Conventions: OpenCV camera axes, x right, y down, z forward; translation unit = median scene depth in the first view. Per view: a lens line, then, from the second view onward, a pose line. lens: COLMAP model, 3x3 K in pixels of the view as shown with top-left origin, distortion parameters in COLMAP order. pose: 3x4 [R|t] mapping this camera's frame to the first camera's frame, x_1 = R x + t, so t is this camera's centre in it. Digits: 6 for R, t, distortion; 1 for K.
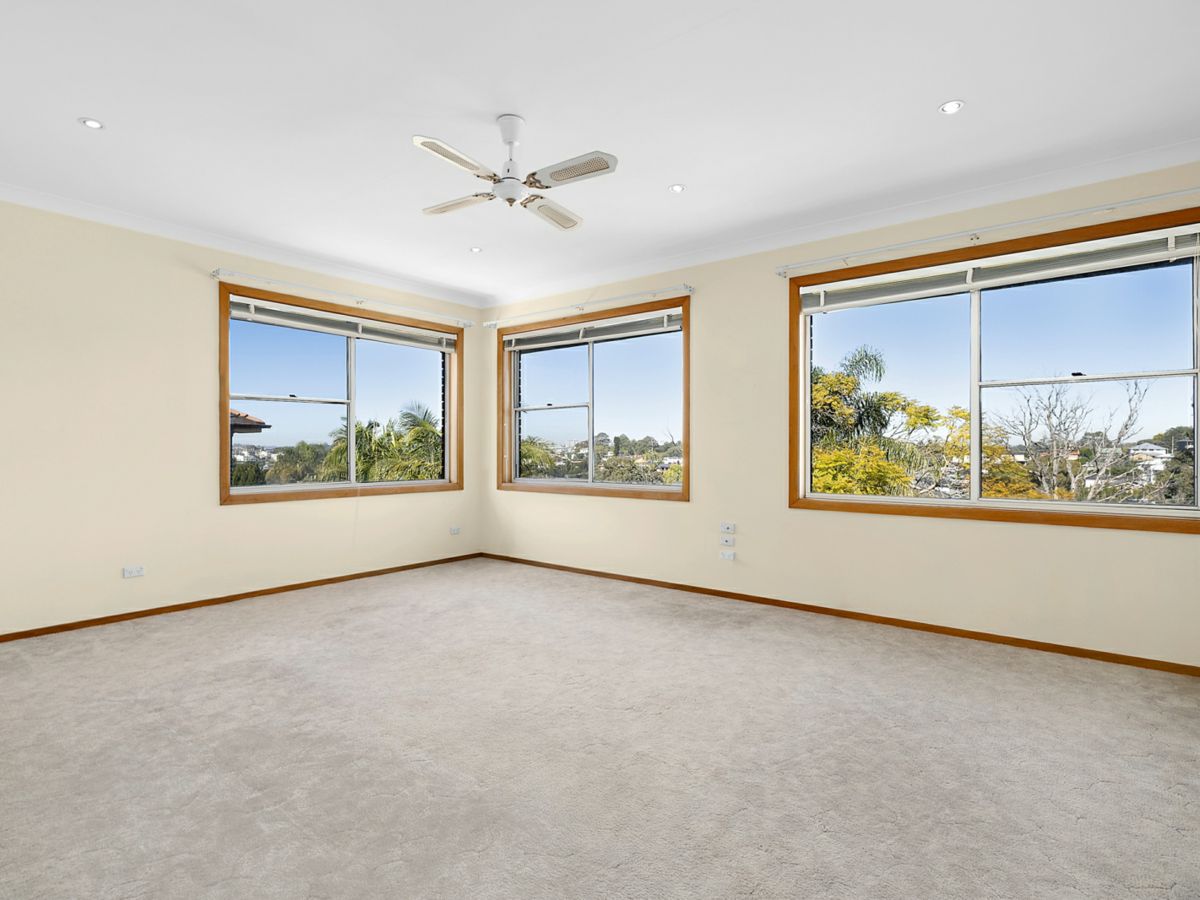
lens RADIAL K [[612.7, 0, 600.0], [0, 612.7, 450.0], [0, 0, 1]] dist [-0.000204, 0.000051]
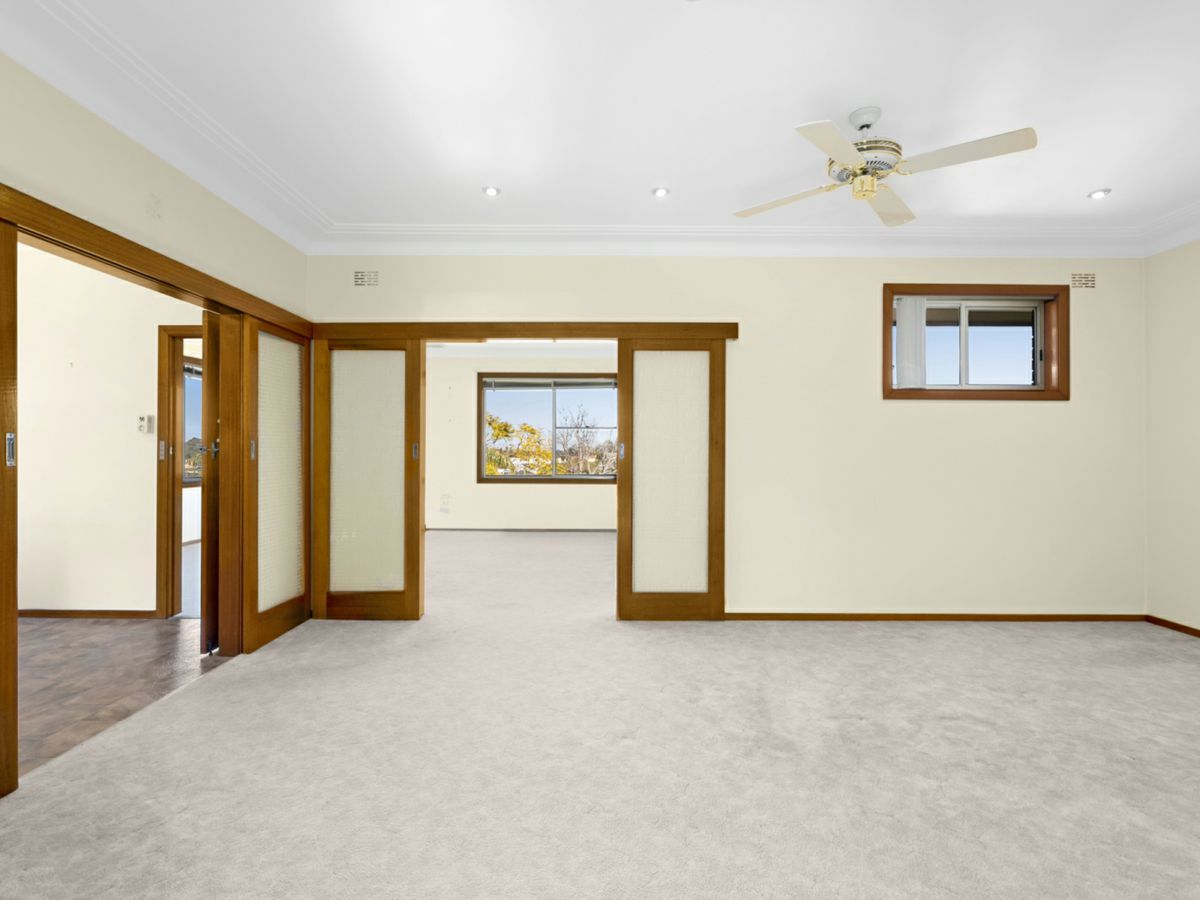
lens RADIAL K [[612.7, 0, 600.0], [0, 612.7, 450.0], [0, 0, 1]] dist [-0.000204, 0.000051]
pose [[0.784042, 0.005046, 0.620687, -0.147137], [-0.001036, 0.999976, -0.006821, -0.000957], [-0.620707, 0.004705, 0.784029, -0.199051]]
